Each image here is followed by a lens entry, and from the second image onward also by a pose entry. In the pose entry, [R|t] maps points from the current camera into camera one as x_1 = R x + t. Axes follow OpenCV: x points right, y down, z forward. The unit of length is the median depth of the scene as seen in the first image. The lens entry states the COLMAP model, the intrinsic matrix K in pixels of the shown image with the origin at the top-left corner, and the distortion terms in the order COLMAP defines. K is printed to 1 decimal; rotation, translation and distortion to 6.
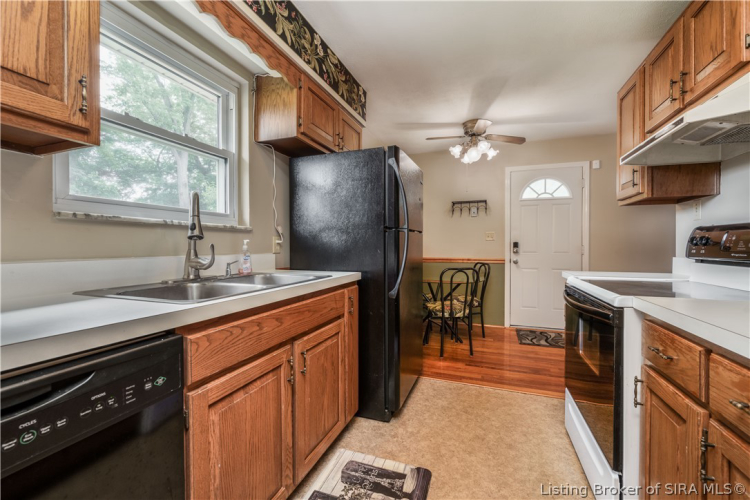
lens RADIAL K [[326.1, 0, 369.6], [0, 326.1, 250.3], [0, 0, 1]] dist [0.000928, 0.000088]
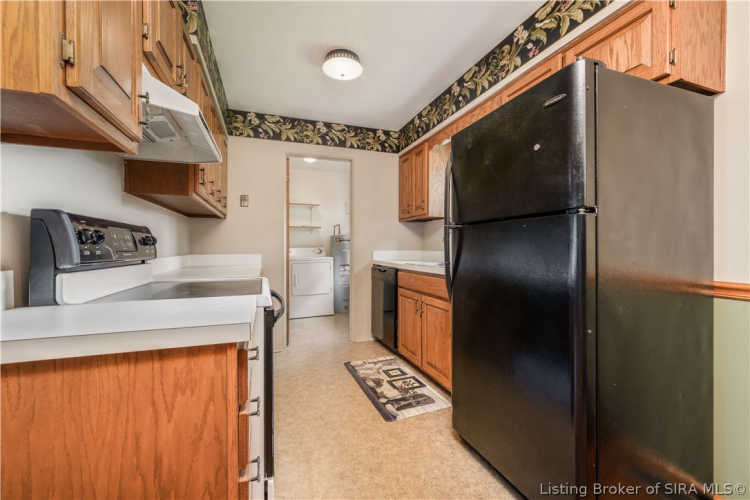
lens RADIAL K [[326.1, 0, 374.3], [0, 326.1, 250.3], [0, 0, 1]] dist [0.000928, 0.000088]
pose [[-0.776001, 0.003779, -0.630720, 1.041613], [-0.006295, 0.999886, 0.013735, -0.011278], [0.630700, 0.014629, -0.775889, 1.969890]]
